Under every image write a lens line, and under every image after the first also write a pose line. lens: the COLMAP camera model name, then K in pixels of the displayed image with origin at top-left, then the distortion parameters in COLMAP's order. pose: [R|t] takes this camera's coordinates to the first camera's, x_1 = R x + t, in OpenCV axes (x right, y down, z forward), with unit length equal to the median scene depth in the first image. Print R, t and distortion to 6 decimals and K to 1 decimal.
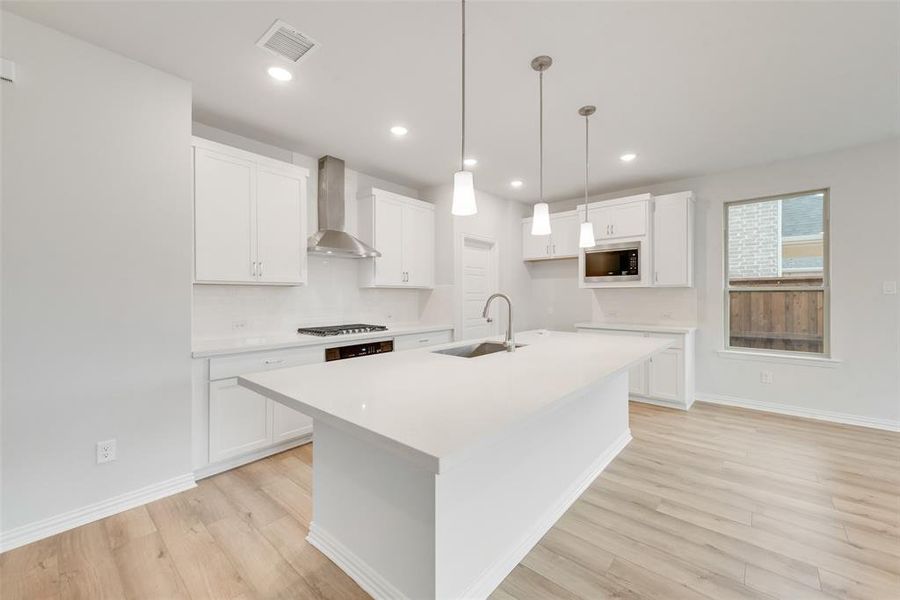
lens RADIAL K [[351.5, 0, 453.8], [0, 351.5, 296.7], [0, 0, 1]] dist [-0.001114, -0.000072]
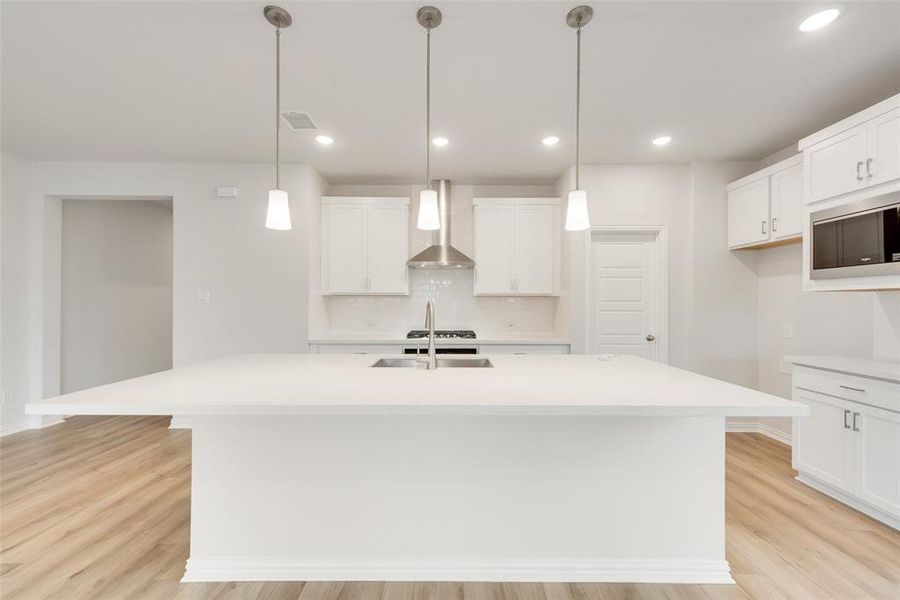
lens RADIAL K [[349.5, 0, 452.5], [0, 349.5, 303.2], [0, 0, 1]] dist [0.002072, -0.000058]
pose [[0.650630, 0.004492, -0.759382, 0.467384], [-0.006454, 0.999979, 0.000385, -0.003653], [0.759368, 0.004650, 0.650645, 0.270706]]
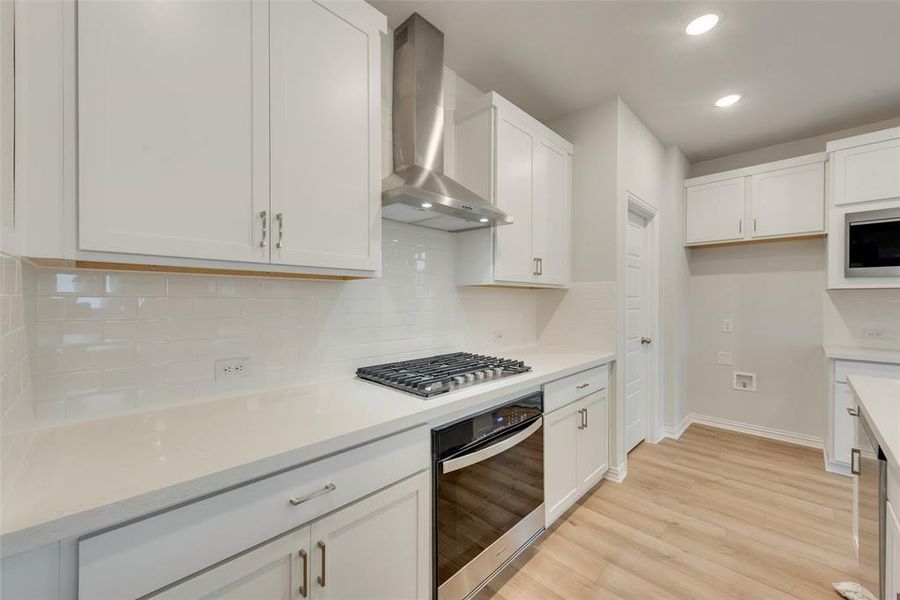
lens RADIAL K [[349.5, 0, 452.5], [0, 349.5, 303.2], [0, 0, 1]] dist [0.002072, -0.000058]
pose [[0.997613, 0.005361, -0.068840, -0.235667], [-0.004991, 0.999972, 0.005547, -0.001117], [0.068868, -0.005190, 0.997612, 0.446850]]
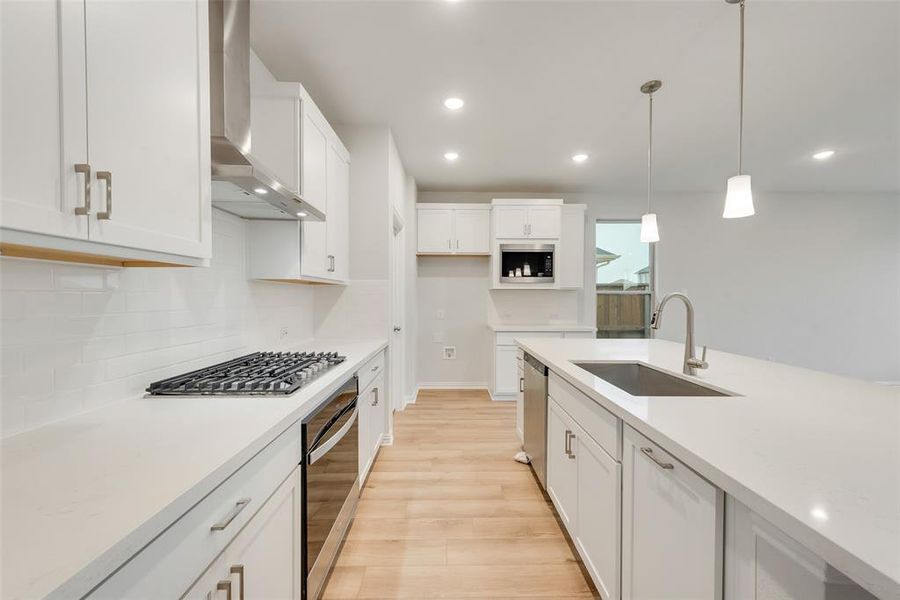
lens RADIAL K [[349.5, 0, 452.5], [0, 349.5, 303.2], [0, 0, 1]] dist [0.002072, -0.000058]
pose [[0.746760, -0.006613, 0.665061, -0.377680], [-0.003491, 0.999898, 0.013861, 0.001030], [-0.665085, -0.012673, 0.746660, 0.435361]]
